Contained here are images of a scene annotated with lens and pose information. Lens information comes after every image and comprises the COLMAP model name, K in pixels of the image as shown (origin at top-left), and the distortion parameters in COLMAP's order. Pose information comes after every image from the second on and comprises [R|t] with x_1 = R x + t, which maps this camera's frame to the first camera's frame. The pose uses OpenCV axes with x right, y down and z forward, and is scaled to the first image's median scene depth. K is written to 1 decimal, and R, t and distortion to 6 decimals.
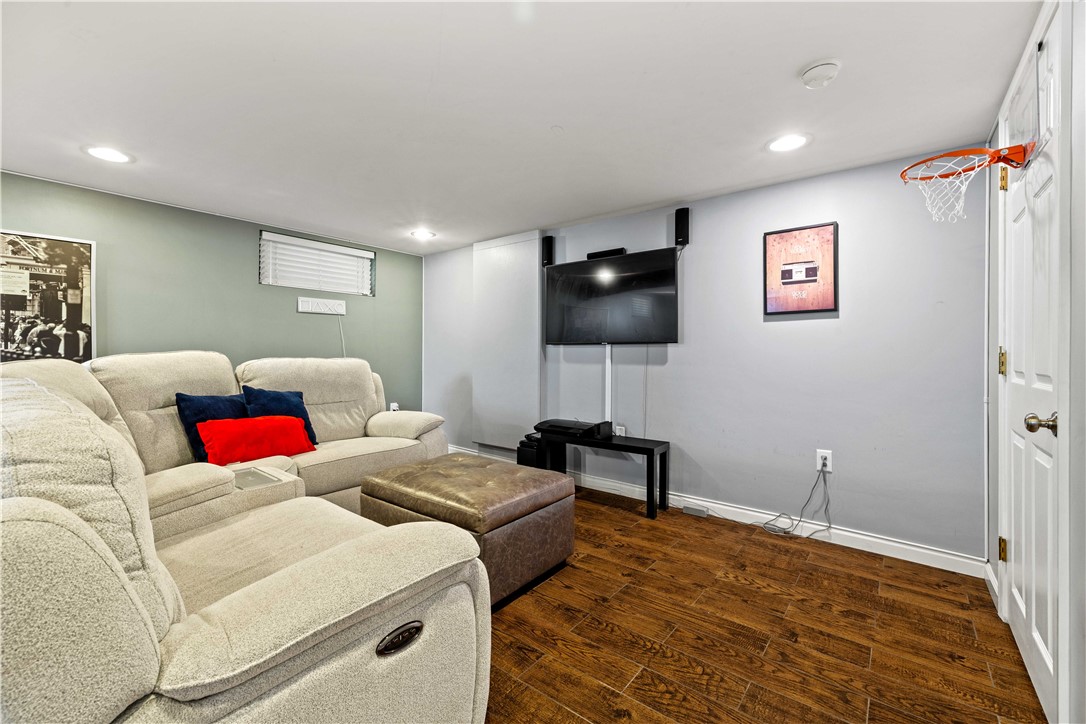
lens RADIAL K [[455.5, 0, 545.8], [0, 455.5, 352.4], [0, 0, 1]] dist [-0.001146, -0.000519]
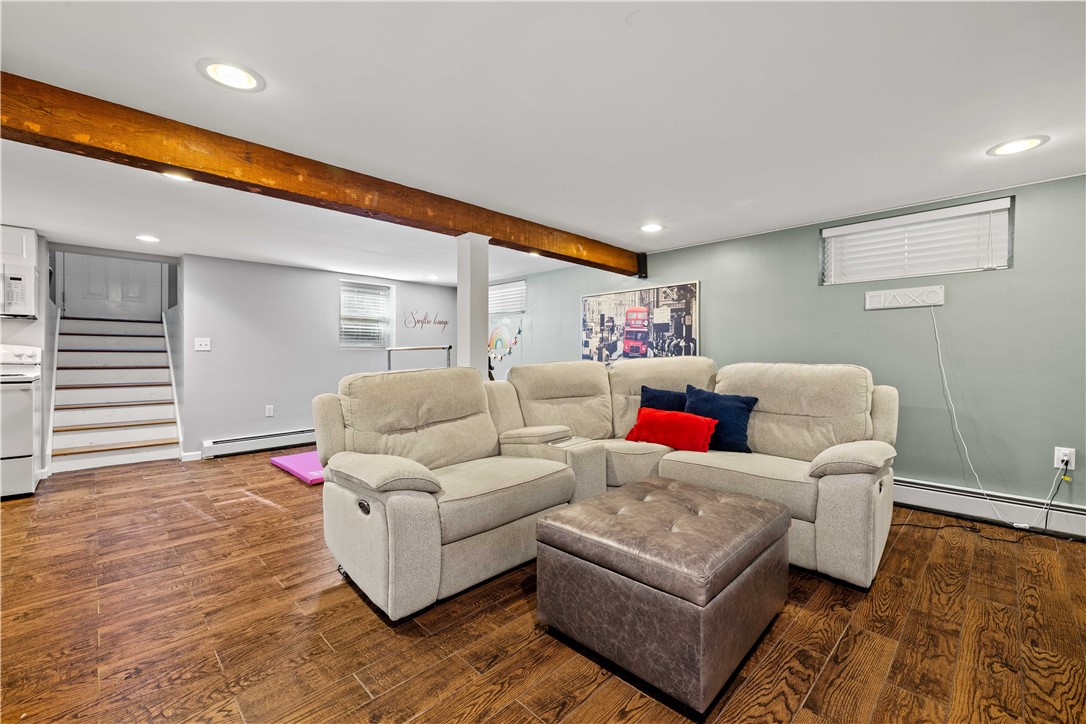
lens RADIAL K [[455.5, 0, 537.4], [0, 455.5, 359.9], [0, 0, 1]] dist [-0.001146, -0.000519]
pose [[-0.136122, 0.004303, -0.990683, 0.535901], [-0.003427, 0.999983, 0.004814, 0.002885], [0.990686, 0.004050, -0.136105, 0.725908]]
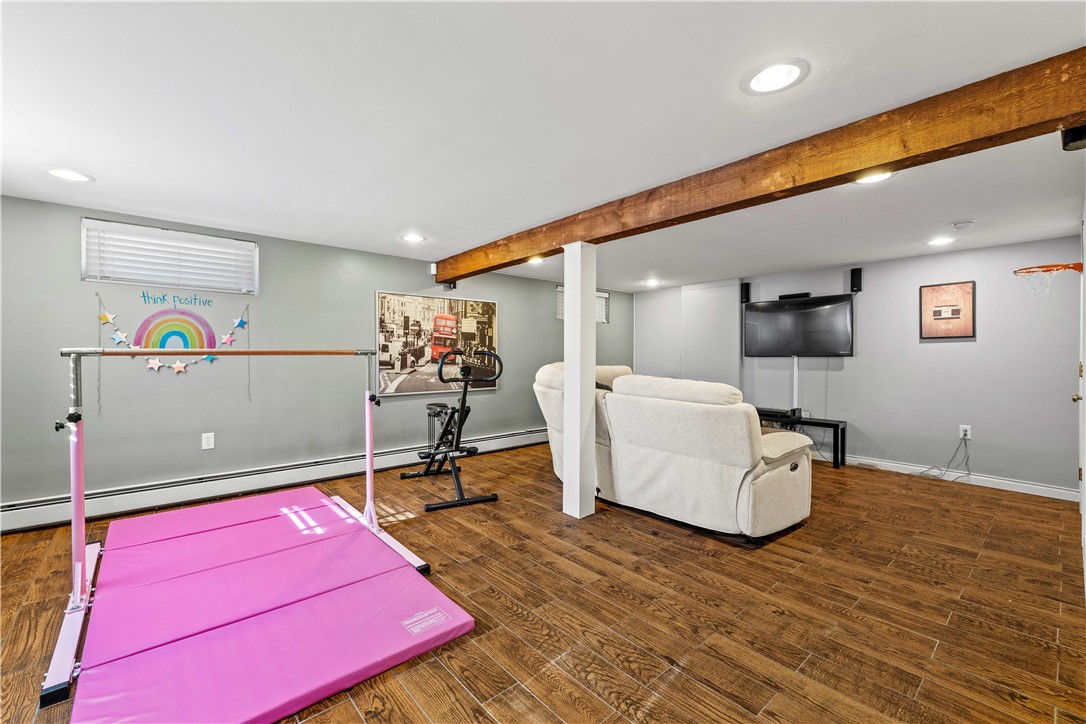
lens RADIAL K [[455.5, 0, 538.8], [0, 455.5, 357.9], [0, 0, 1]] dist [-0.001146, -0.000519]
pose [[0.980139, -0.000486, -0.198309, -0.489898], [0.001038, 0.999996, 0.002677, -0.023773], [0.198307, -0.002830, 0.980136, -0.783106]]
